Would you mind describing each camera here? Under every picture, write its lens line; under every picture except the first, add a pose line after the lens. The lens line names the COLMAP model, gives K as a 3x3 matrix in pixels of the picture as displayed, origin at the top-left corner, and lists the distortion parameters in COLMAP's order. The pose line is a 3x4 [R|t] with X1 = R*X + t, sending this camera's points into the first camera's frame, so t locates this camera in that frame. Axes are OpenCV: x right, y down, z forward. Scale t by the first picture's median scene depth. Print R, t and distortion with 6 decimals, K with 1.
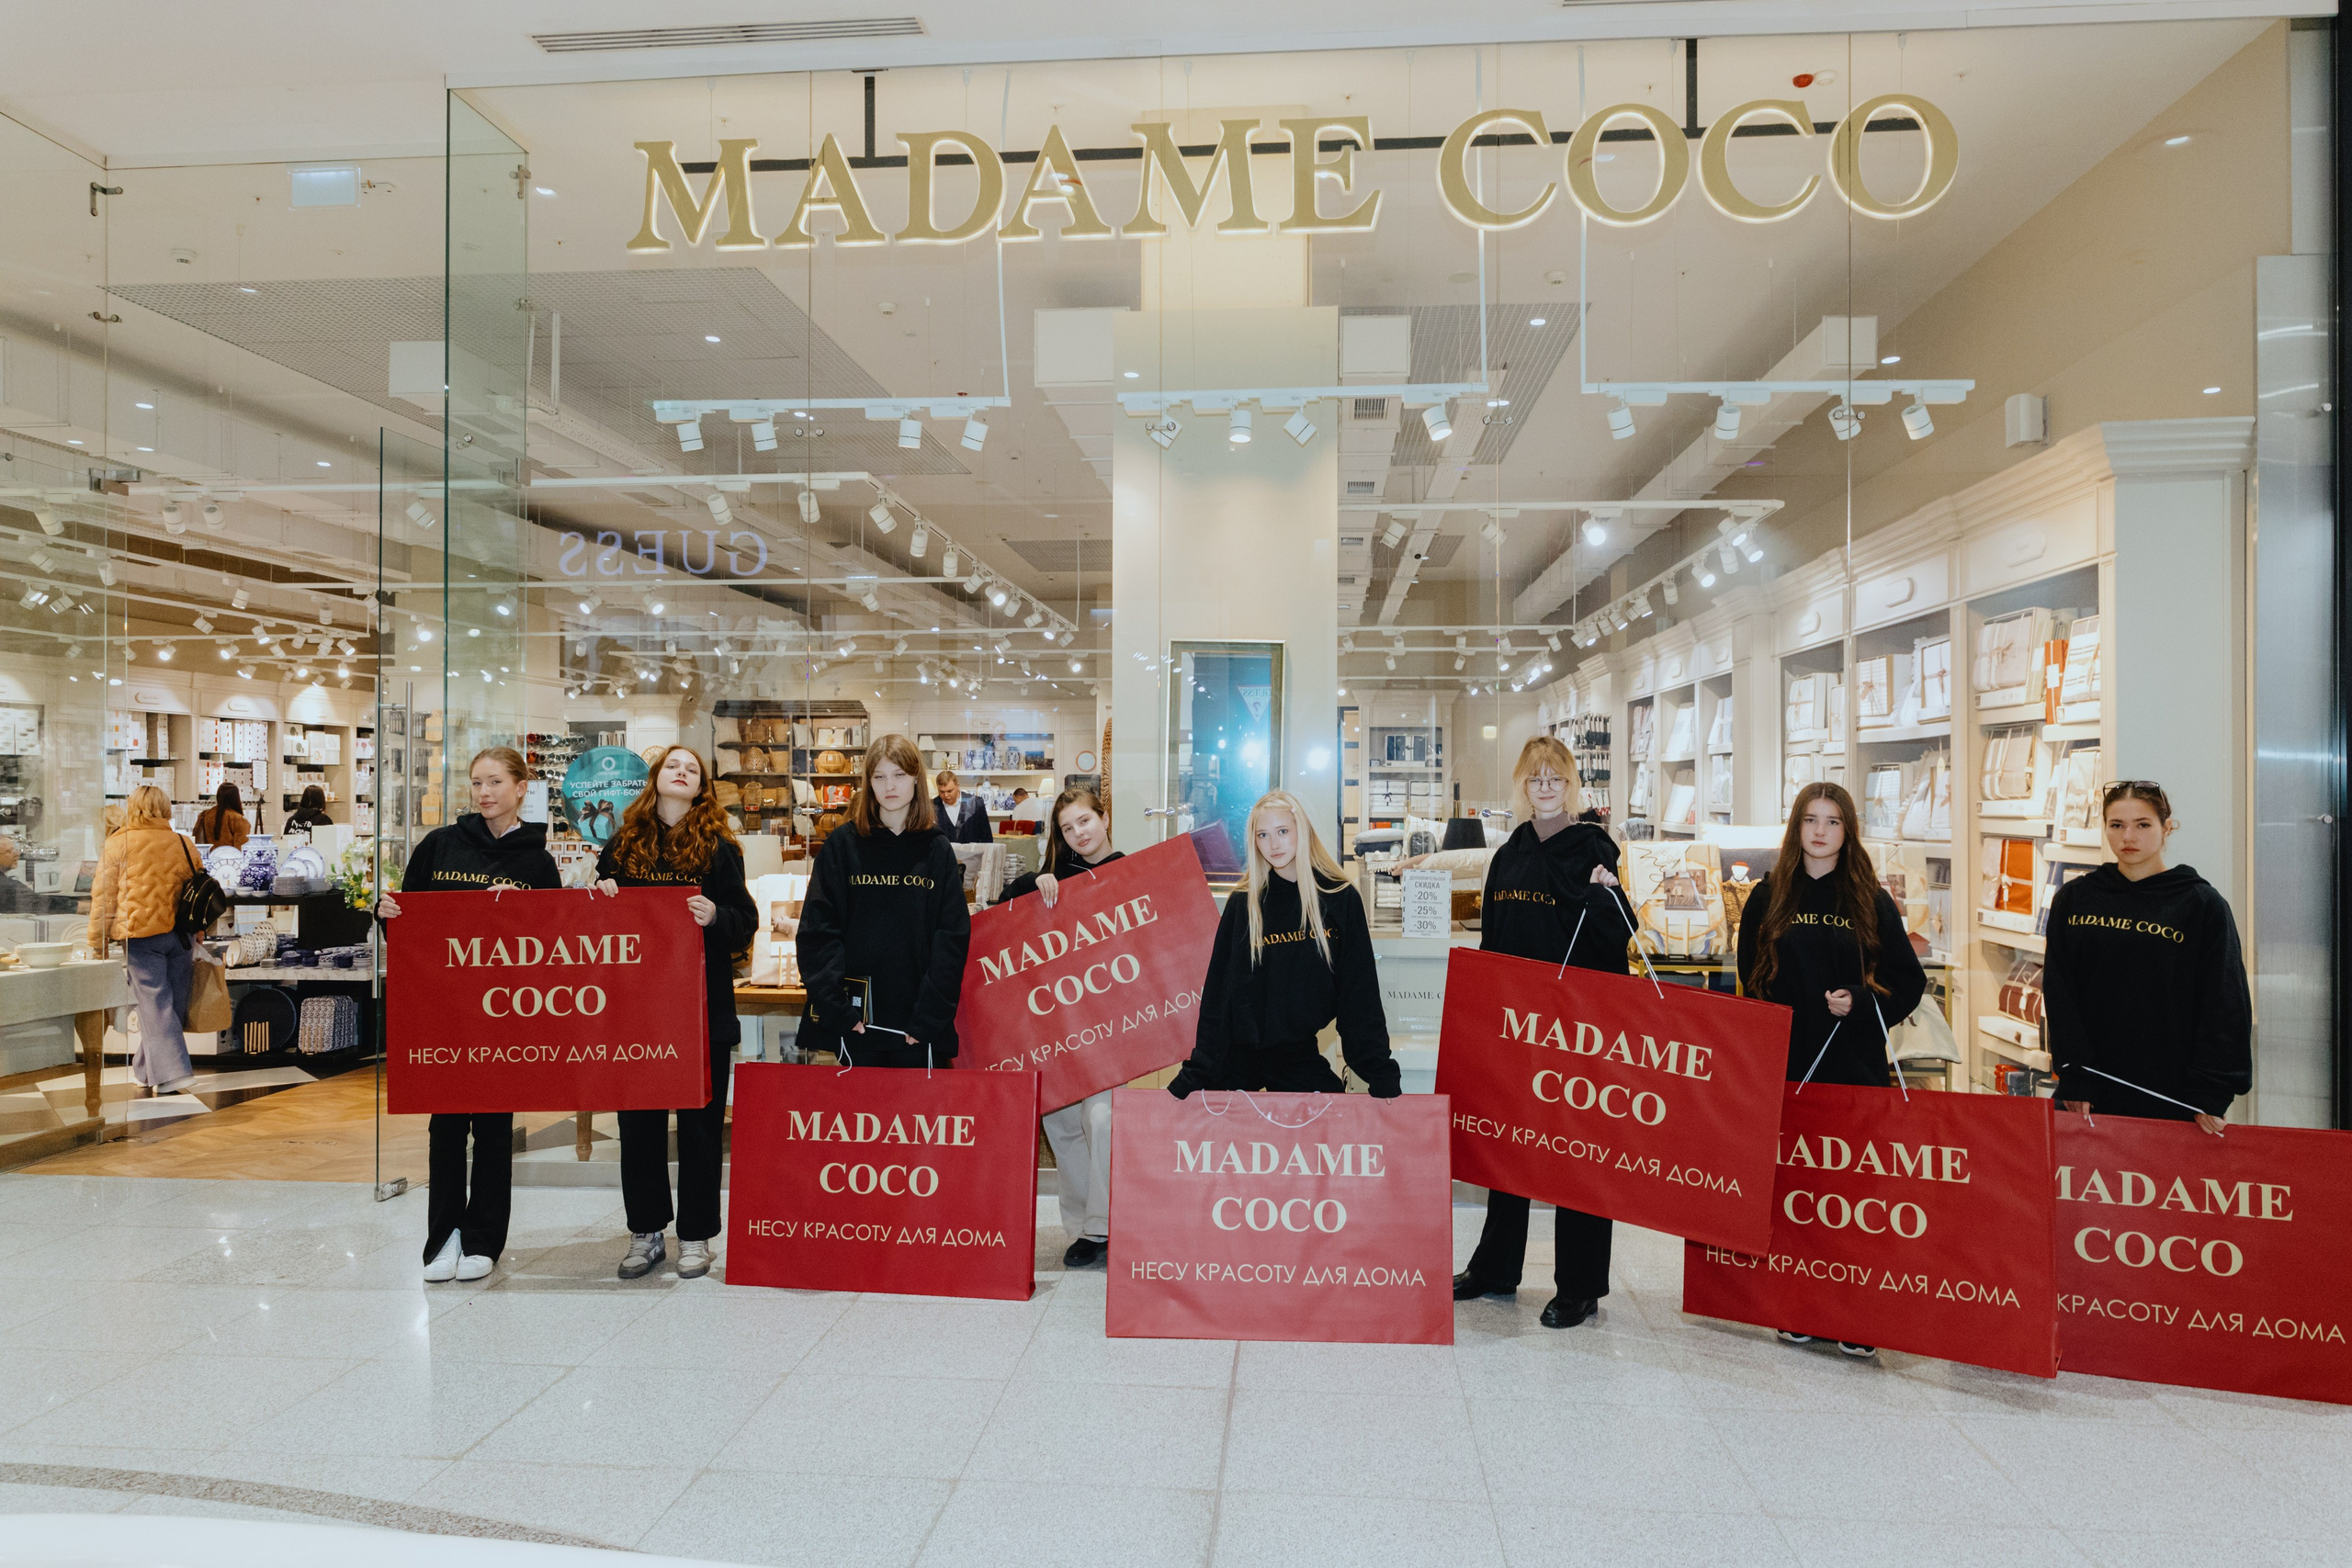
lens RADIAL K [[1574.4, 0, 1170.0], [0, 1574.4, 784.9], [0, 0, 1]] dist [-0.001277, 0.000384]
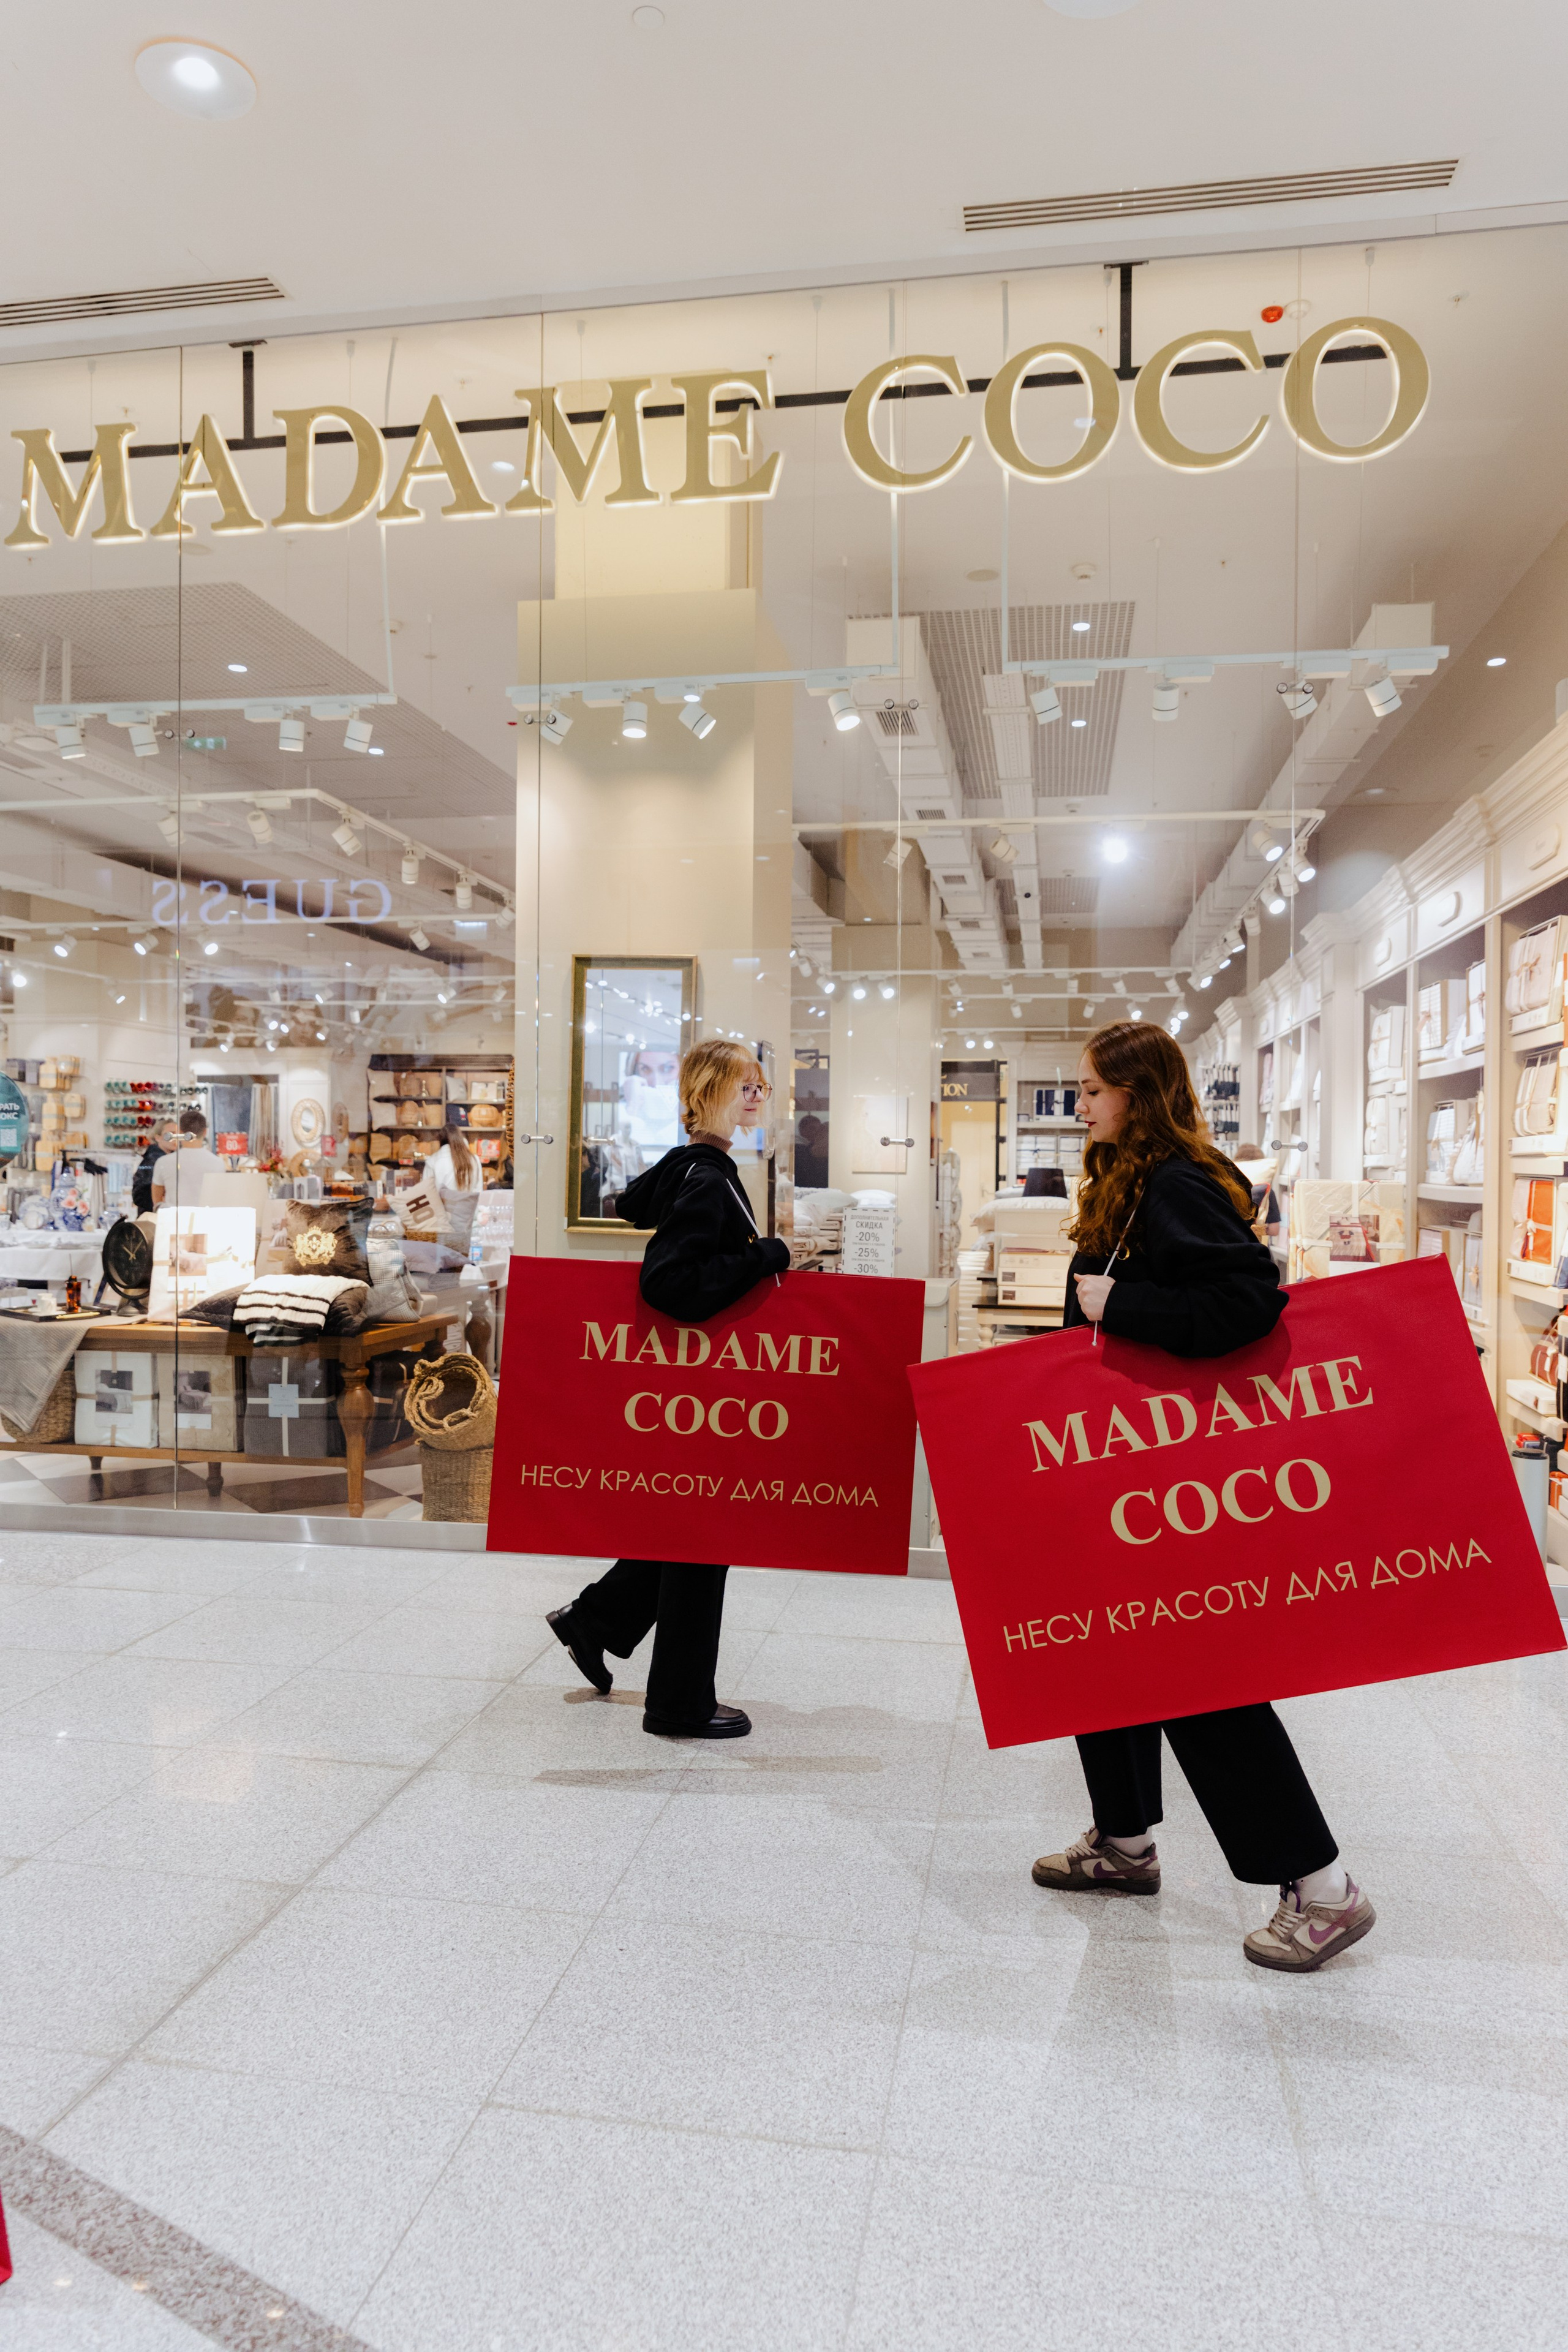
lens RADIAL K [[1566.7, 0, 775.4], [0, 1566.7, 1175.0], [0, 0, 1]] dist [0.002203, -0.000377]
pose [[0.996107, 0.006982, -0.087870, 0.181447], [-0.005613, 0.999859, 0.015819, 0.019683], [0.087968, -0.015264, 0.996006, 0.081860]]
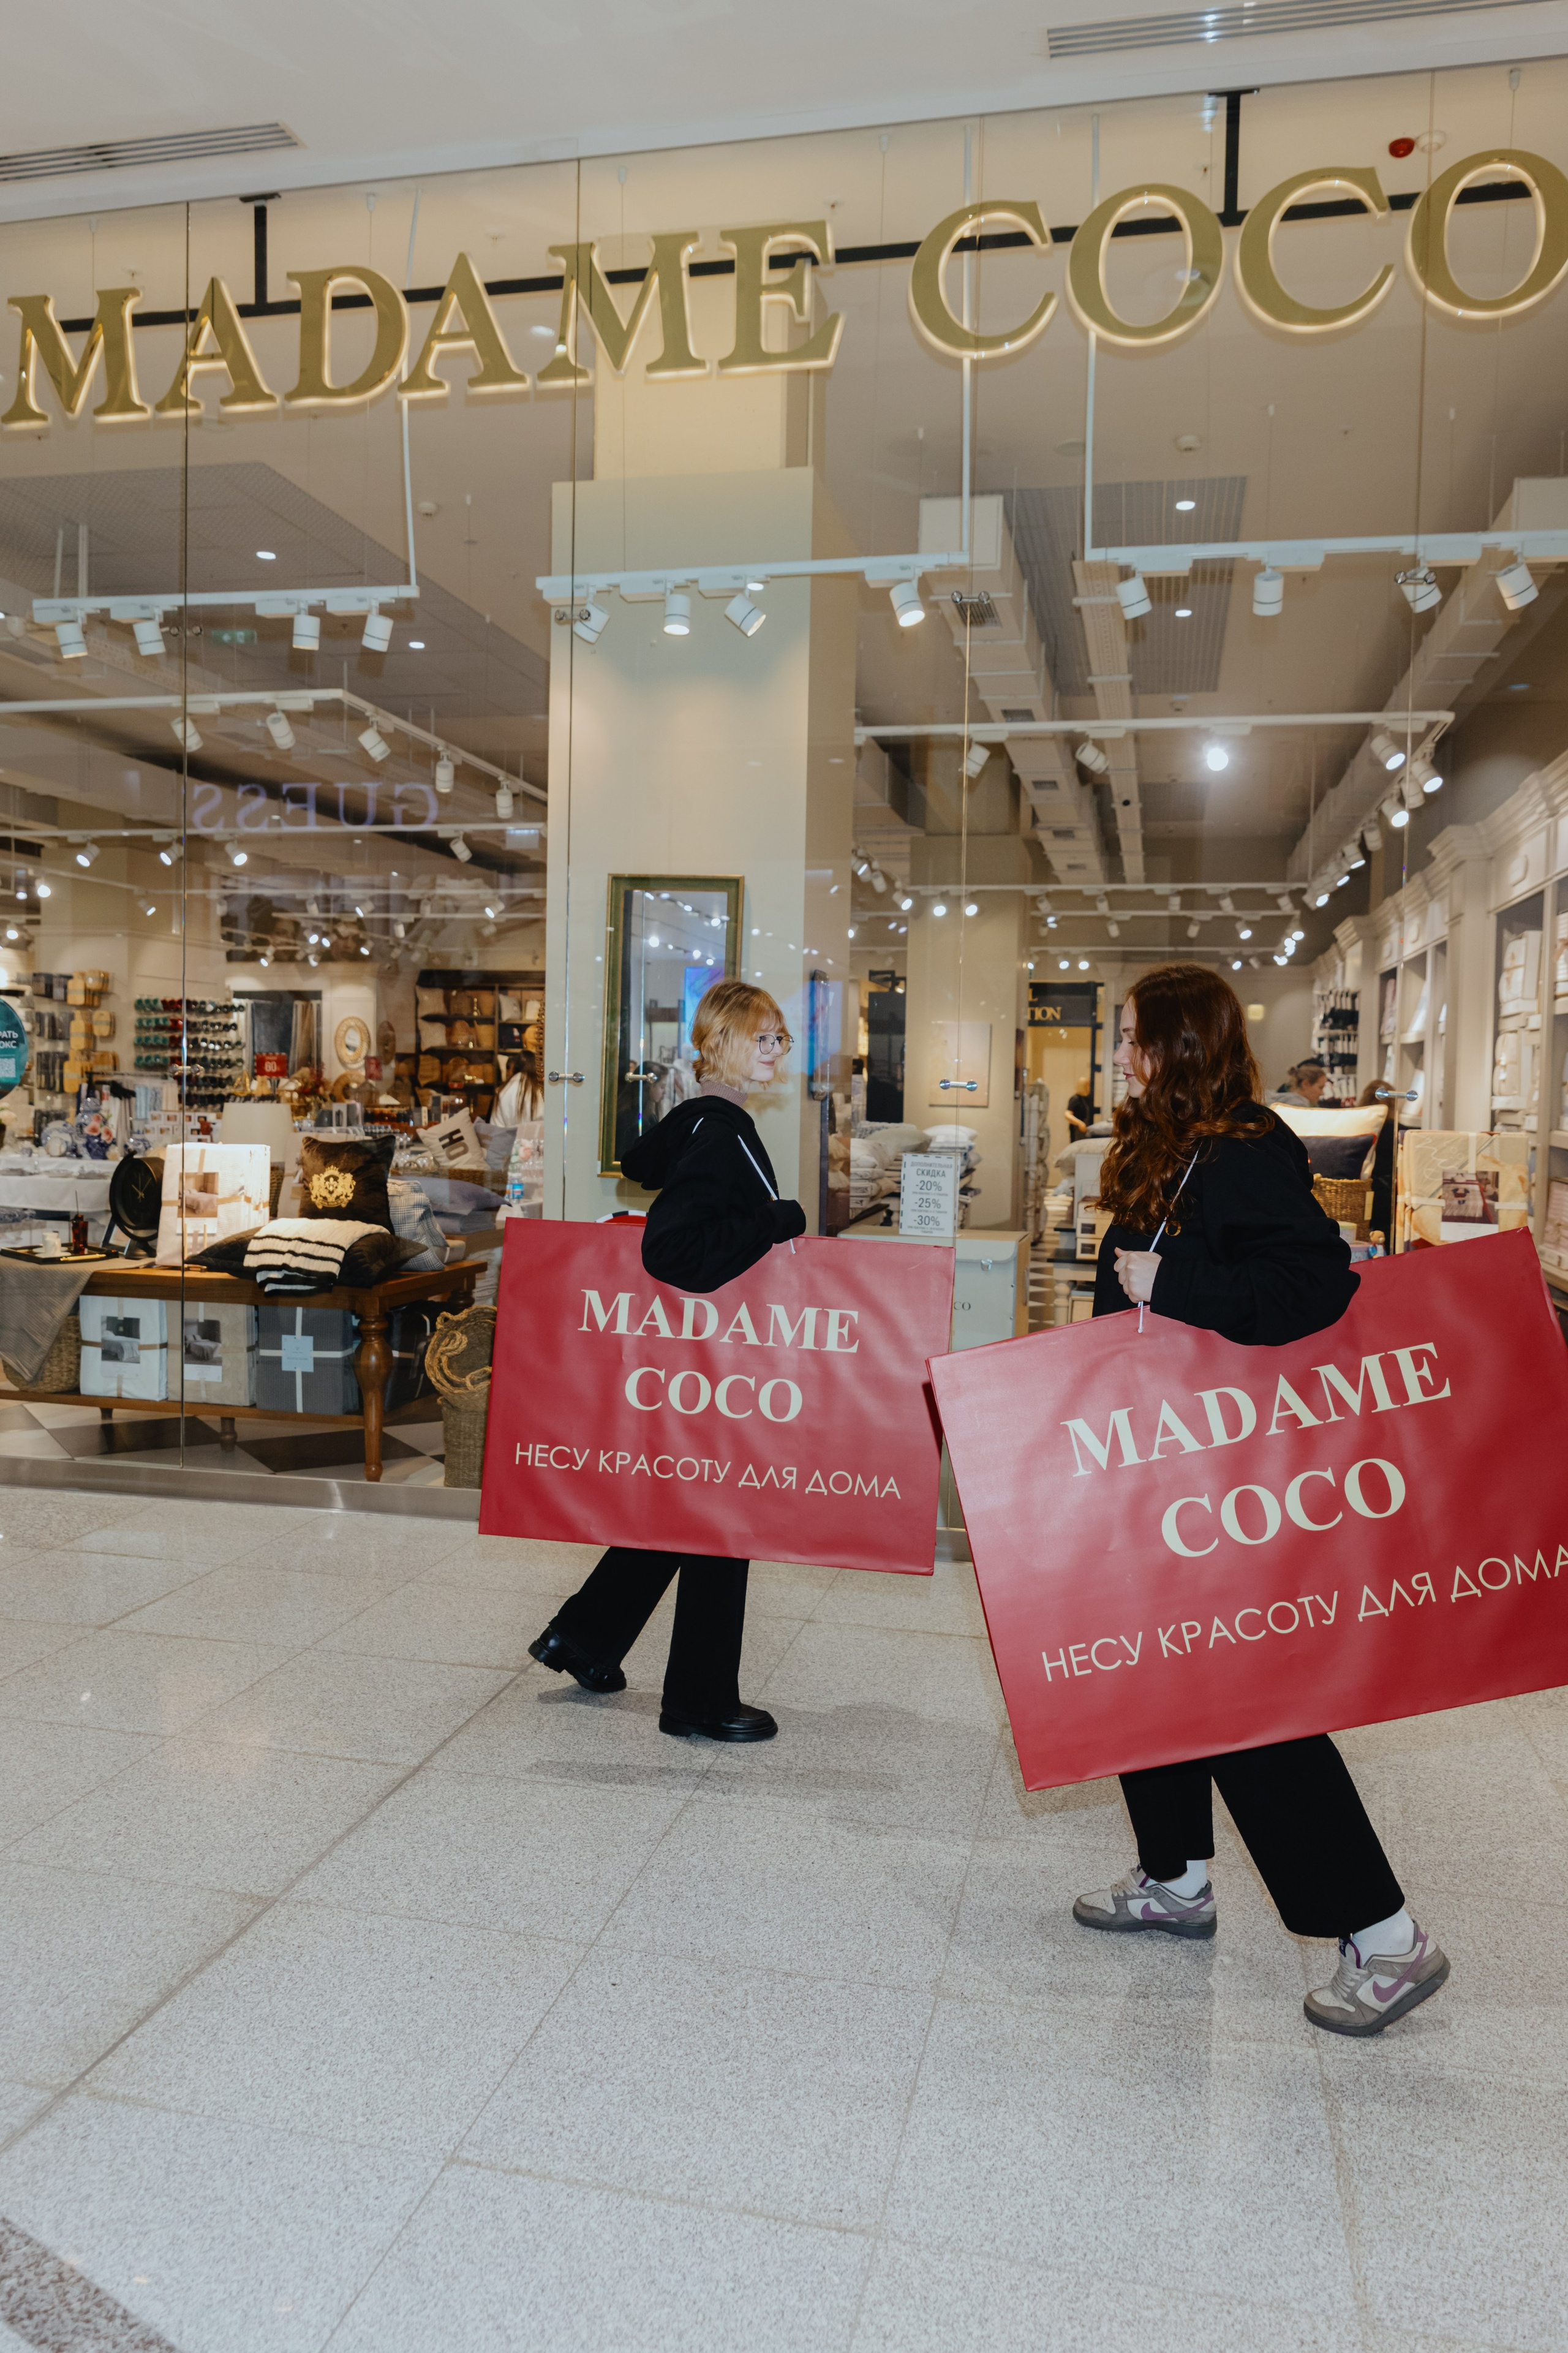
lens RADIAL K [[1680.8, 0, 778.7], [0, 1680.8, 1153.9], [0, 0, 1]] dist [0.001169, 0.000909]
pose [[0.990656, 0.022727, -0.134477, 0.194751], [-0.016221, 0.998653, 0.049278, 0.010739], [0.135415, -0.046637, 0.989691, 0.100130]]
